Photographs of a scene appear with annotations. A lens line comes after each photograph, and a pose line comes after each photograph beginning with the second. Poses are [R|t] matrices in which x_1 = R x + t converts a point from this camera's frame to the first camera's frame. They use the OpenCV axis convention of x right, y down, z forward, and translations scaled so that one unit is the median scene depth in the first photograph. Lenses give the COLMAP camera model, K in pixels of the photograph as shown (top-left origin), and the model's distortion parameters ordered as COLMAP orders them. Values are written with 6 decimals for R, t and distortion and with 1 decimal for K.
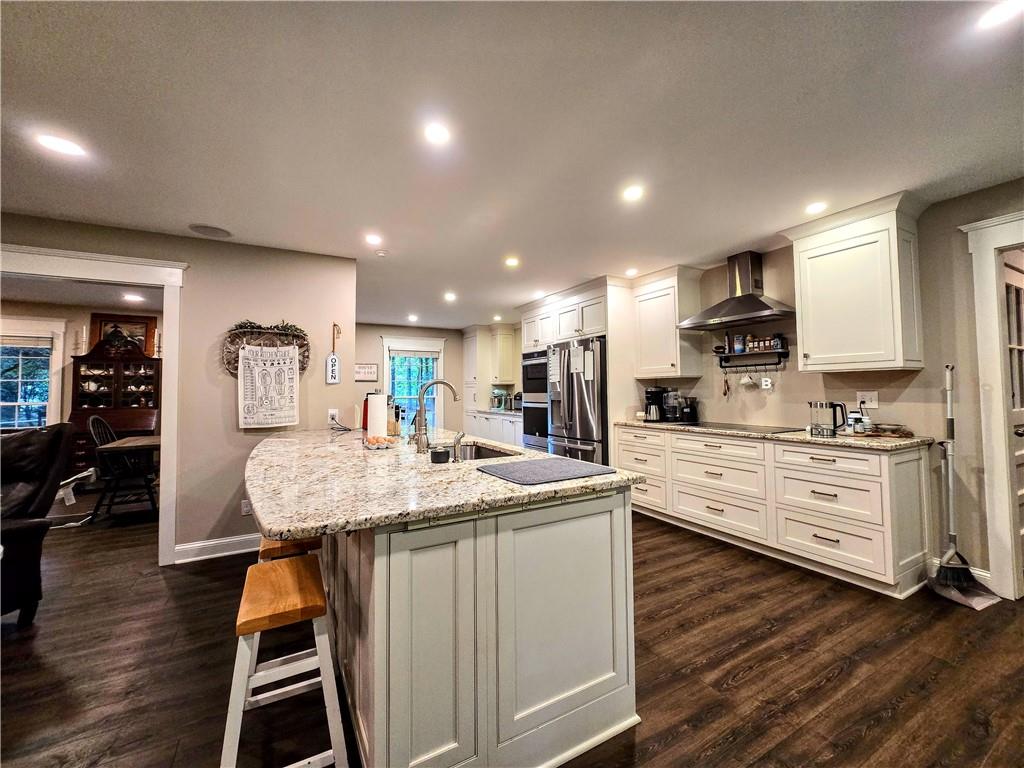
lens RADIAL K [[422.2, 0, 517.5], [0, 422.2, 370.3], [0, 0, 1]] dist [-0.013405, 0.003467]
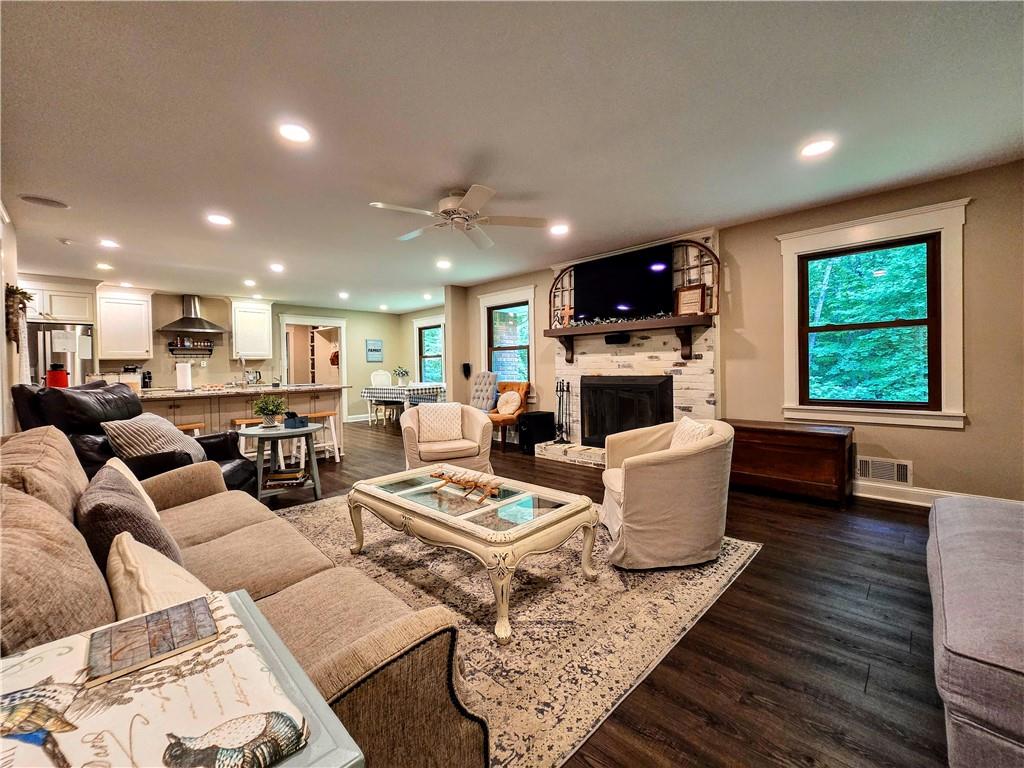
lens RADIAL K [[422.2, 0, 520.5], [0, 422.2, 375.3], [0, 0, 1]] dist [-0.013405, 0.003467]
pose [[-0.284789, -0.001489, 0.958589, -1.765225], [-0.021629, 0.999754, -0.004873, 0.063670], [-0.958346, -0.022121, -0.284751, 0.130587]]
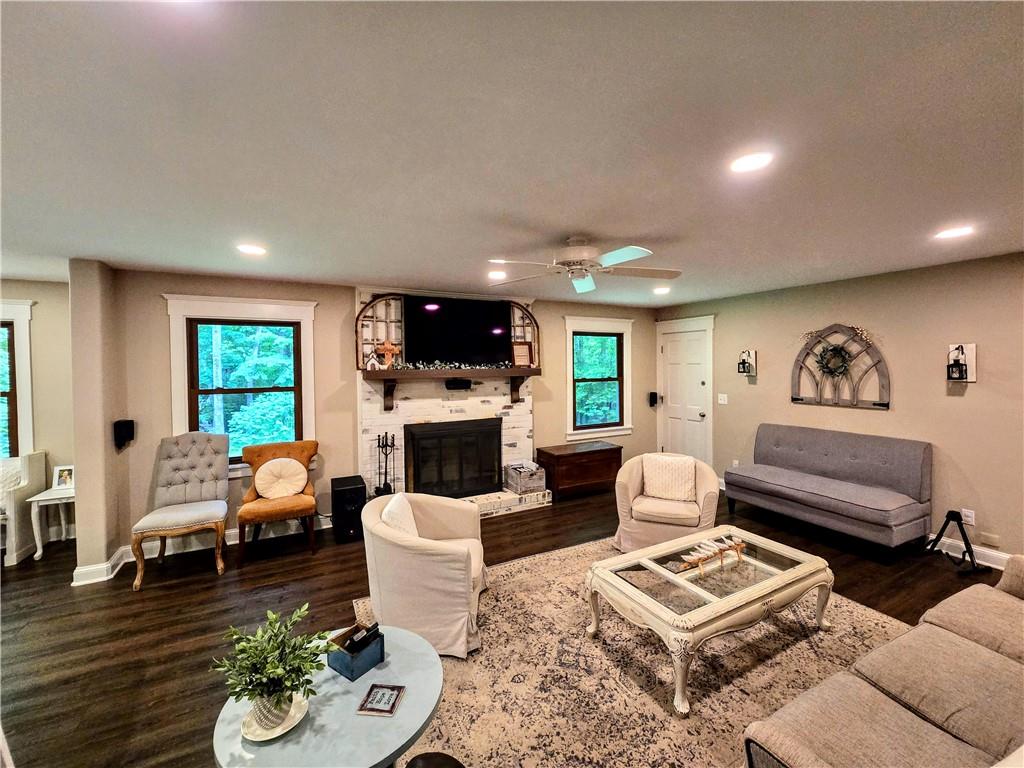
lens RADIAL K [[422.2, 0, 510.2], [0, 422.2, 377.2], [0, 0, 1]] dist [-0.013405, 0.003467]
pose [[-0.999194, 0.016964, 0.036393, -0.779768], [0.016521, 0.999786, -0.012445, -0.067627], [-0.036596, -0.011833, -0.999260, 0.757718]]
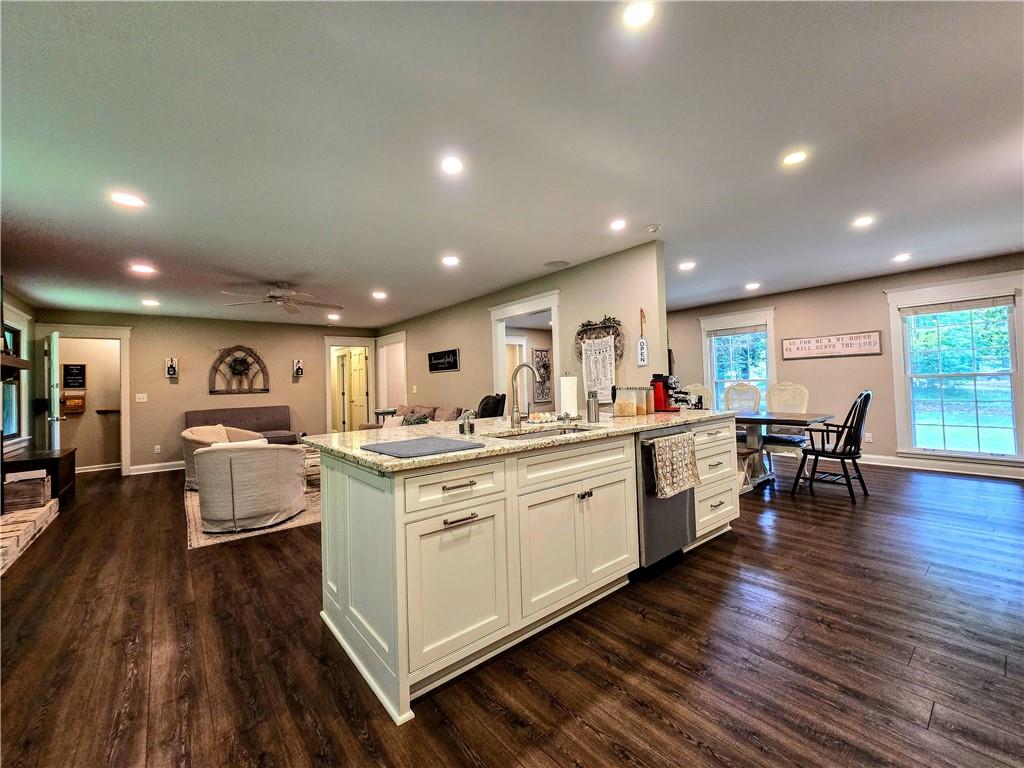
lens RADIAL K [[422.2, 0, 515.8], [0, 422.2, 375.5], [0, 0, 1]] dist [-0.013405, 0.003467]
pose [[0.166639, -0.017214, -0.985868, 0.568243], [0.075175, 0.997159, -0.004705, 0.037943], [0.983148, -0.073329, 0.167459, 0.513486]]
